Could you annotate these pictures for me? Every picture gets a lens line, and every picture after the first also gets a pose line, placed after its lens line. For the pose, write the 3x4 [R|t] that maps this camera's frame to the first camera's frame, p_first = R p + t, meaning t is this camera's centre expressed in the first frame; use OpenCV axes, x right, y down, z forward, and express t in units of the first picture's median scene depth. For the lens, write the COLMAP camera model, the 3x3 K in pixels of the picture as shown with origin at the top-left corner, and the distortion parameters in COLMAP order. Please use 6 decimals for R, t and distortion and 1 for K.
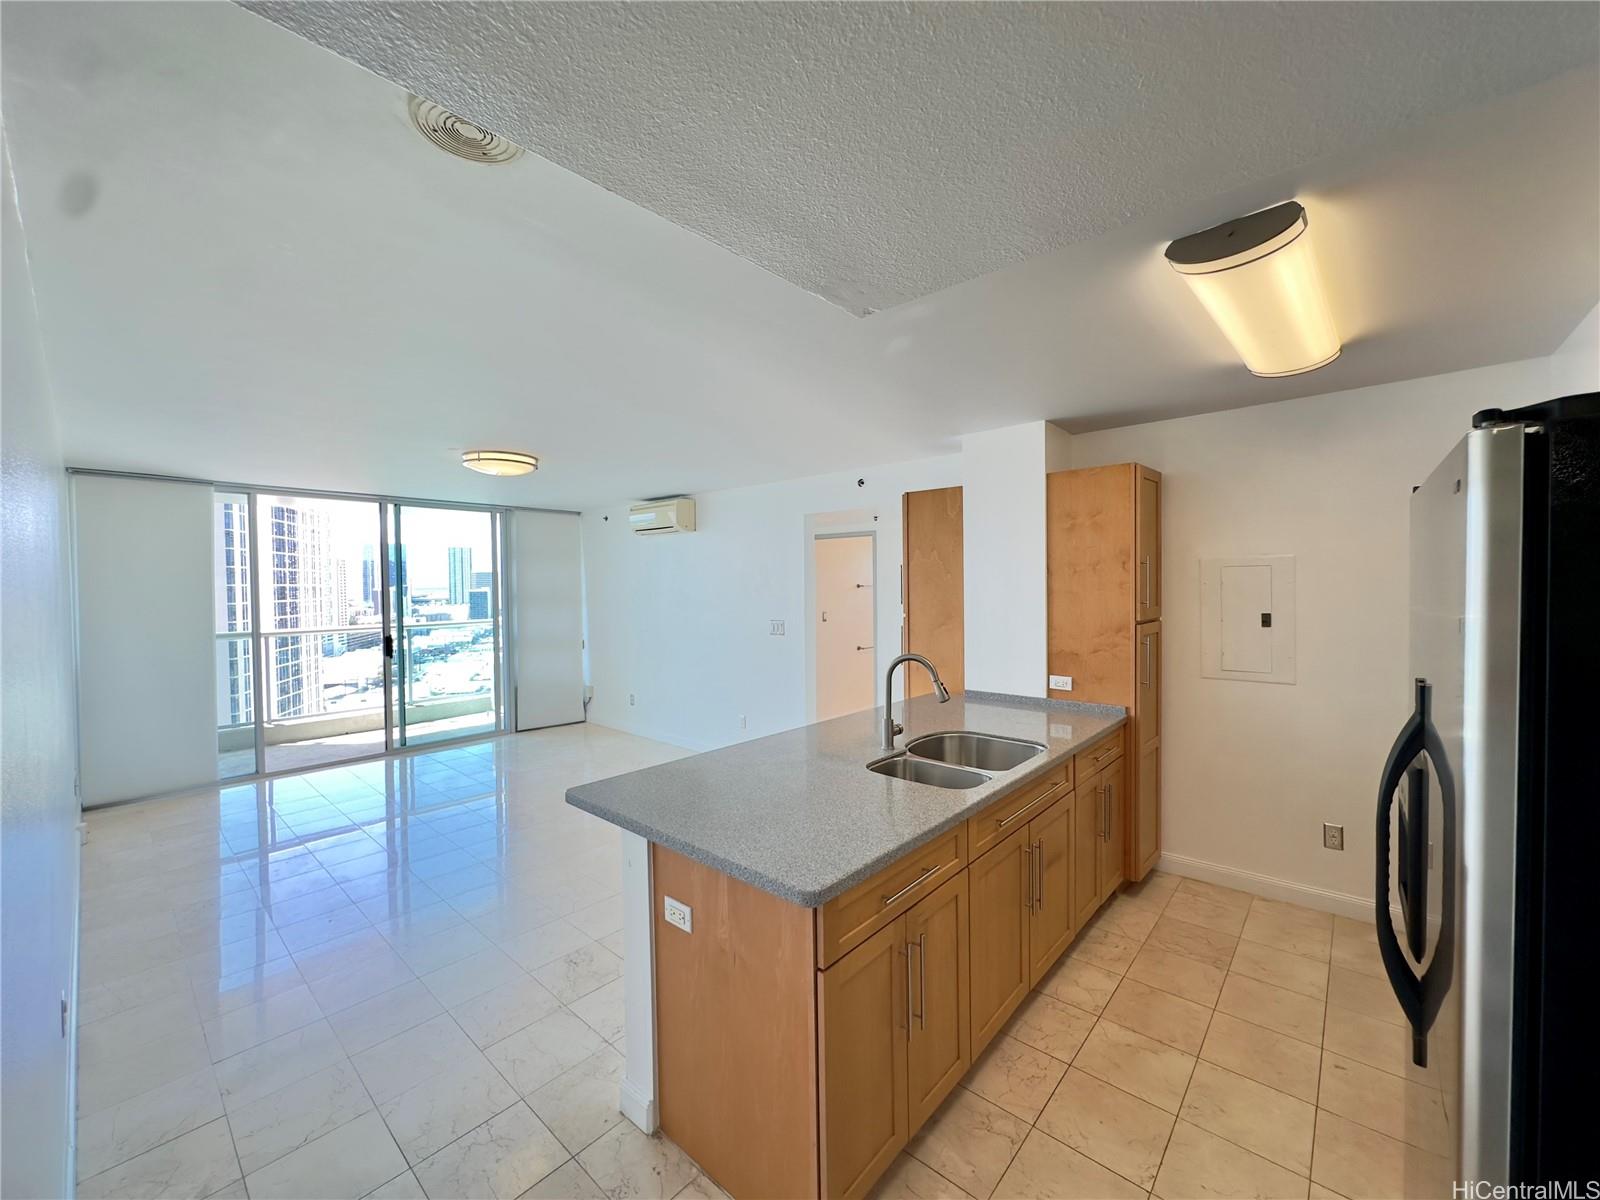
lens RADIAL K [[638.2, 0, 804.0], [0, 638.2, 594.0], [0, 0, 1]] dist [-0.005512, 0.001022]
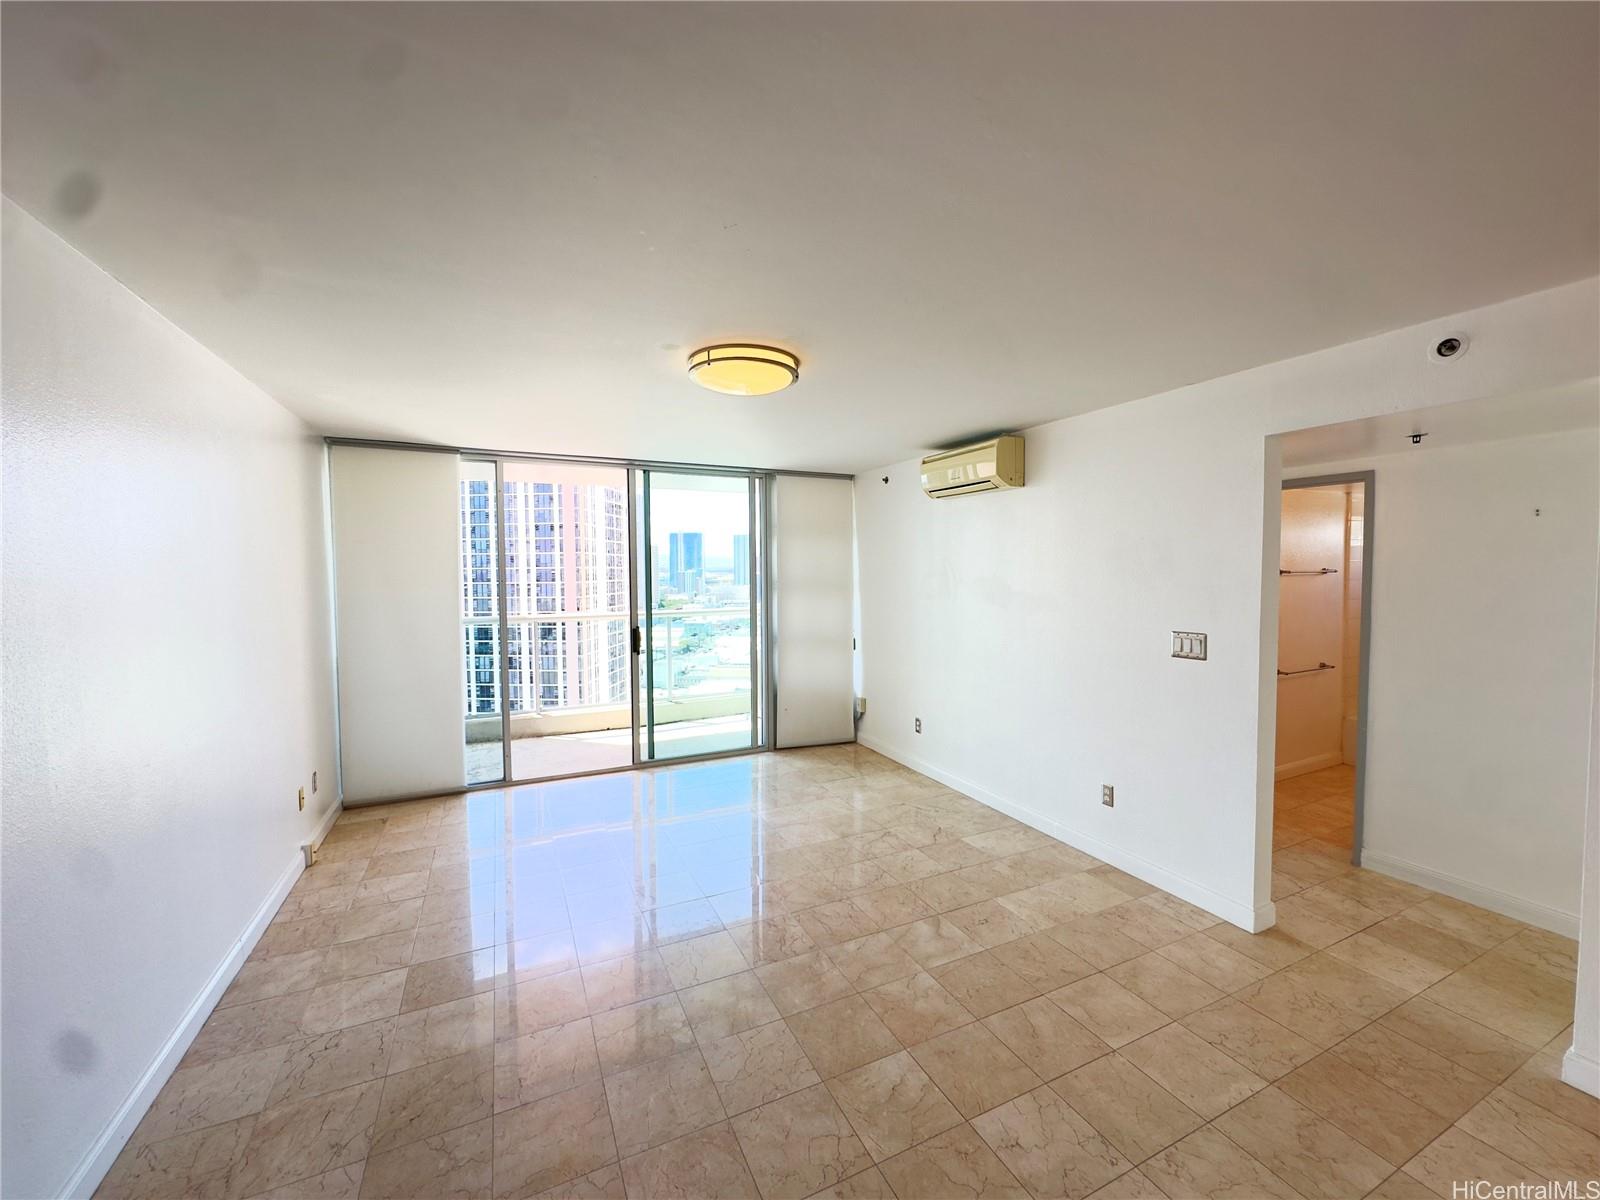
lens RADIAL K [[638.2, 0, 804.7], [0, 638.2, 595.1], [0, 0, 1]] dist [-0.005512, 0.001022]
pose [[0.921712, 0.020571, -0.387328, -0.100909], [-0.010222, 0.999534, 0.028762, -0.003335], [0.387740, -0.022552, 0.921493, 0.256427]]
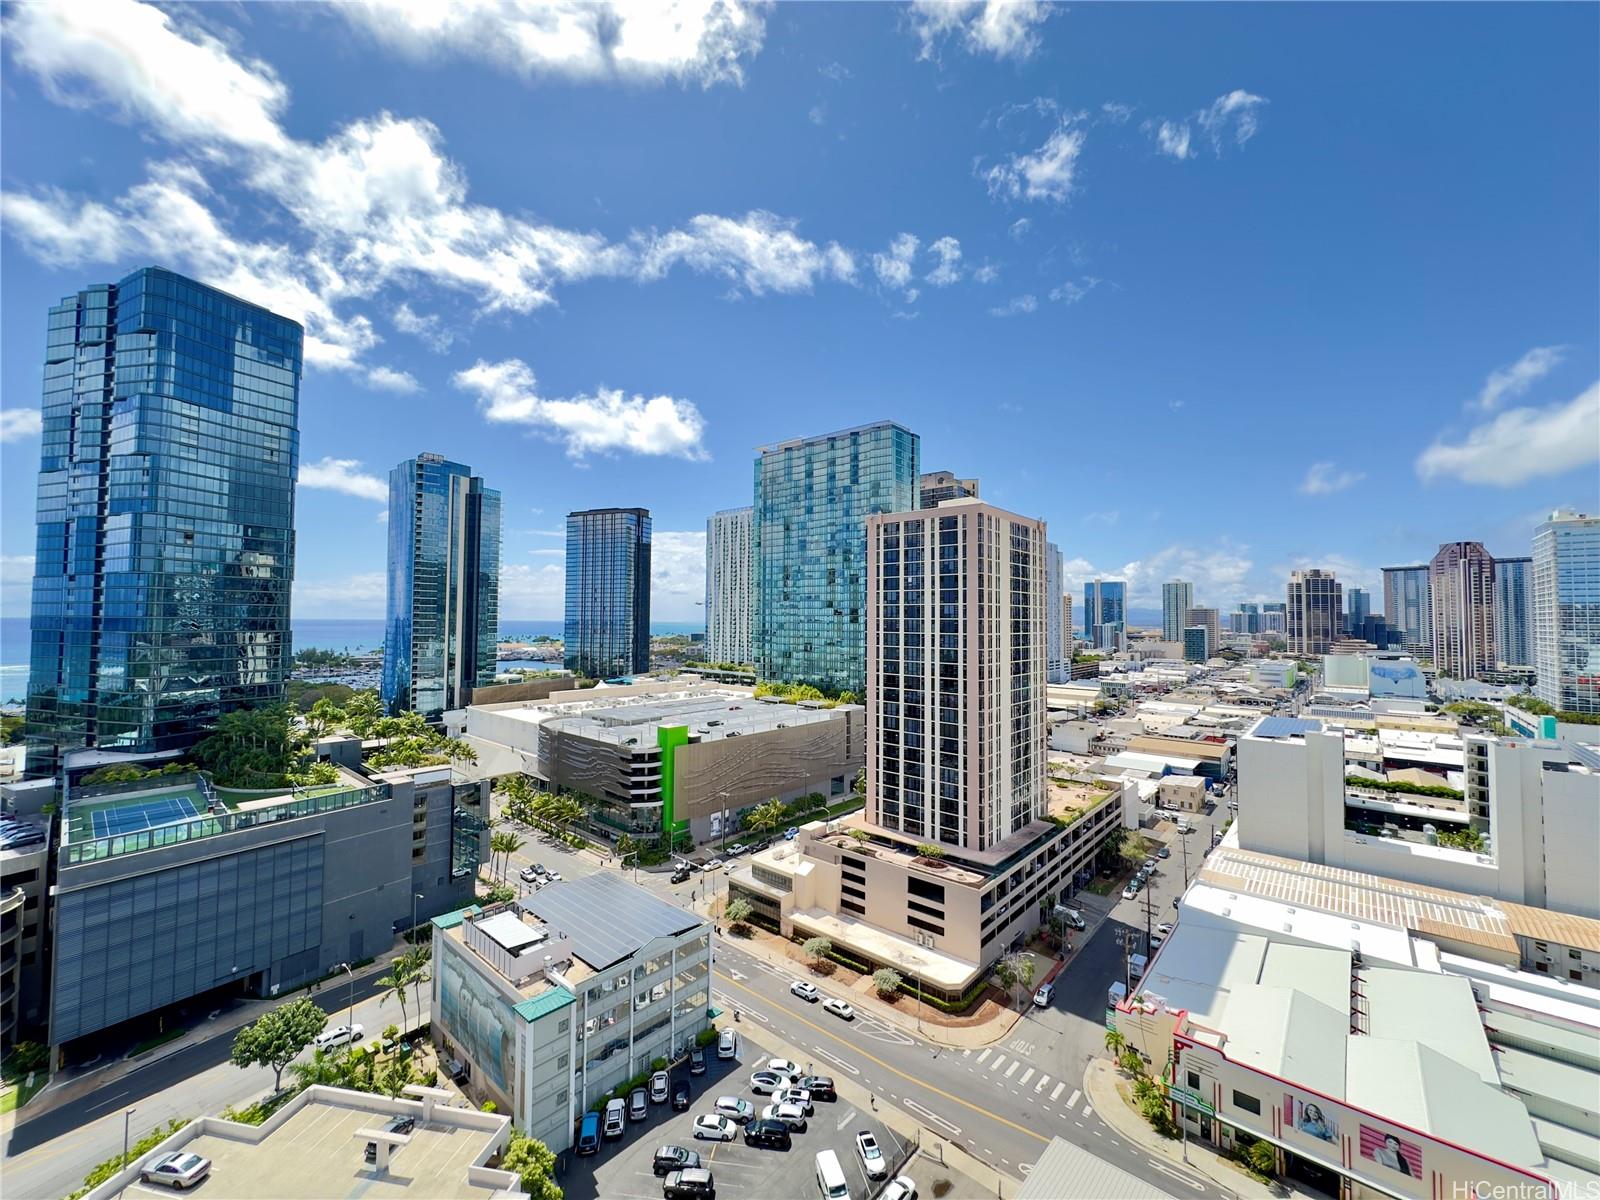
lens RADIAL K [[638.2, 0, 803.1], [0, 638.2, 596.6], [0, 0, 1]] dist [-0.005512, 0.001022]
pose [[0.520628, -0.015354, -0.853645, -0.327284], [-0.030654, 0.998857, -0.036662, -0.010343], [0.853233, 0.045255, 0.519563, 0.635951]]
